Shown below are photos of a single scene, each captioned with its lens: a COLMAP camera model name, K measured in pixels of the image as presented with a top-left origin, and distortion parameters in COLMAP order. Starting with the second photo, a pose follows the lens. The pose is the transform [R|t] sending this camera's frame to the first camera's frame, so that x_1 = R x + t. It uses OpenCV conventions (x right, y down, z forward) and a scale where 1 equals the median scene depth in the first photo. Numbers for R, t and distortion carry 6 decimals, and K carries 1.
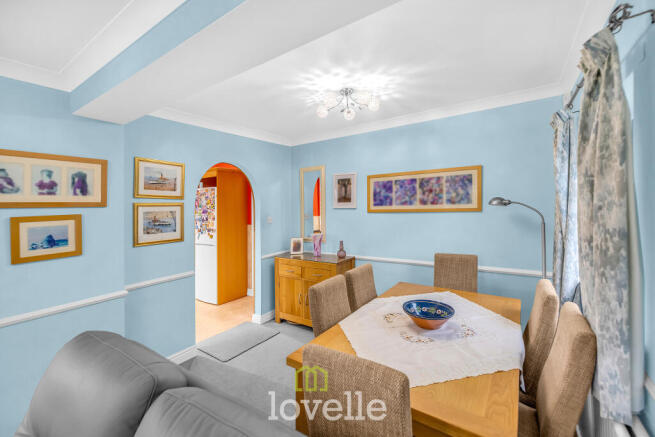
lens RADIAL K [[277.7, 0, 327.1], [0, 277.7, 210.4], [0, 0, 1]] dist [-0.000549, 0.000079]
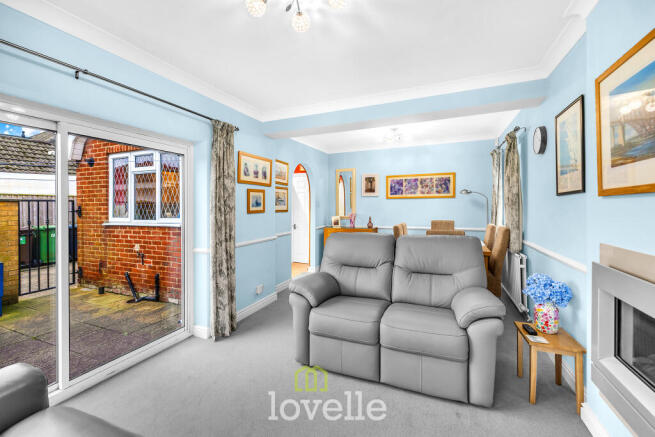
lens RADIAL K [[277.7, 0, 327.1], [0, 277.7, 210.4], [0, 0, 1]] dist [-0.000549, 0.000079]
pose [[0.980314, 0.016212, 0.196777, -0.612305], [-0.014445, 0.999841, -0.010410, 0.116104], [-0.196915, 0.007363, 0.980393, -0.610107]]
